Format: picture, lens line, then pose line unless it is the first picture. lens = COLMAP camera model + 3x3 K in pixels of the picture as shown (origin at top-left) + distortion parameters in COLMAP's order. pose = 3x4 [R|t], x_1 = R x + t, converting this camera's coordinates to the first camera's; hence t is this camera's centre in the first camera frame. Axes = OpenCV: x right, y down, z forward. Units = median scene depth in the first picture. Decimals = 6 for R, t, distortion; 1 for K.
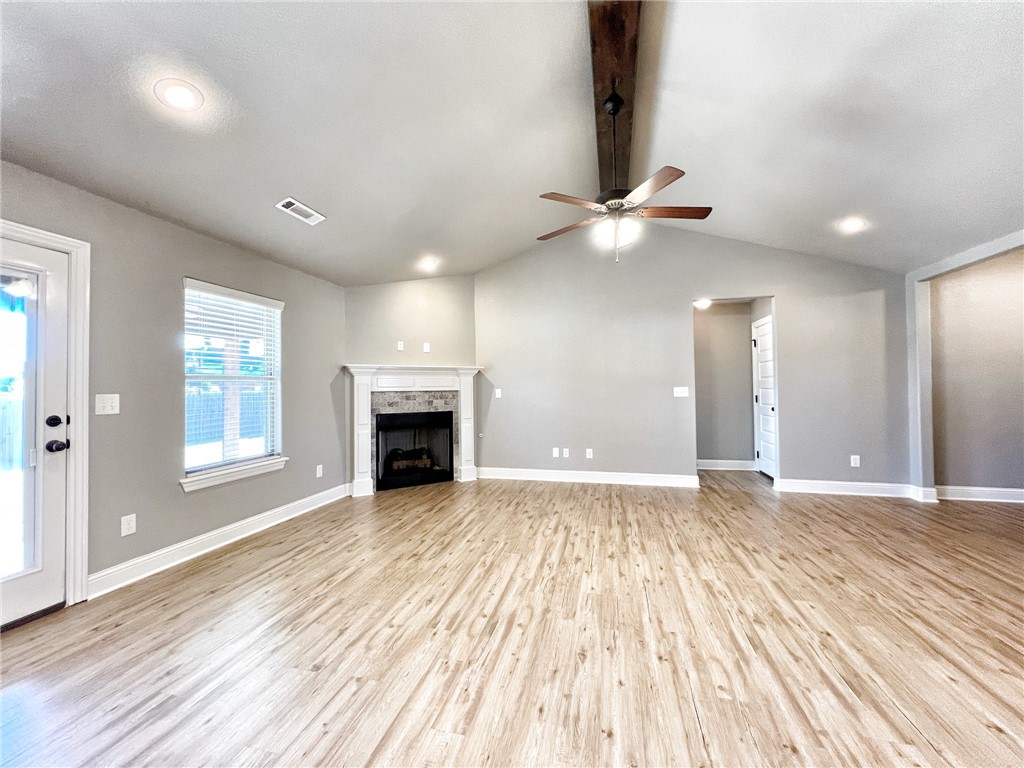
lens RADIAL K [[410.7, 0, 513.0], [0, 410.7, 378.4], [0, 0, 1]] dist [-0.003962, 0.001245]
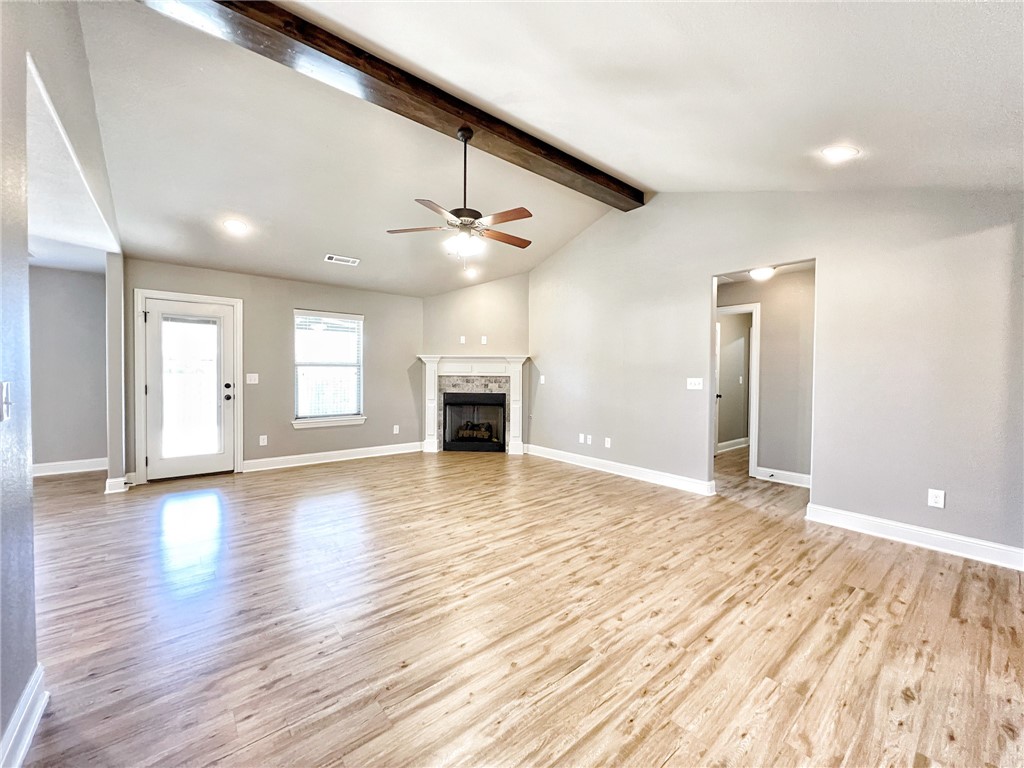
lens RADIAL K [[410.7, 0, 510.5], [0, 410.7, 380.1], [0, 0, 1]] dist [-0.003962, 0.001245]
pose [[0.804353, 0.029442, -0.593421, 0.959138], [-0.004219, 0.999029, 0.043848, -0.018605], [0.594136, -0.032765, 0.803697, 0.108817]]
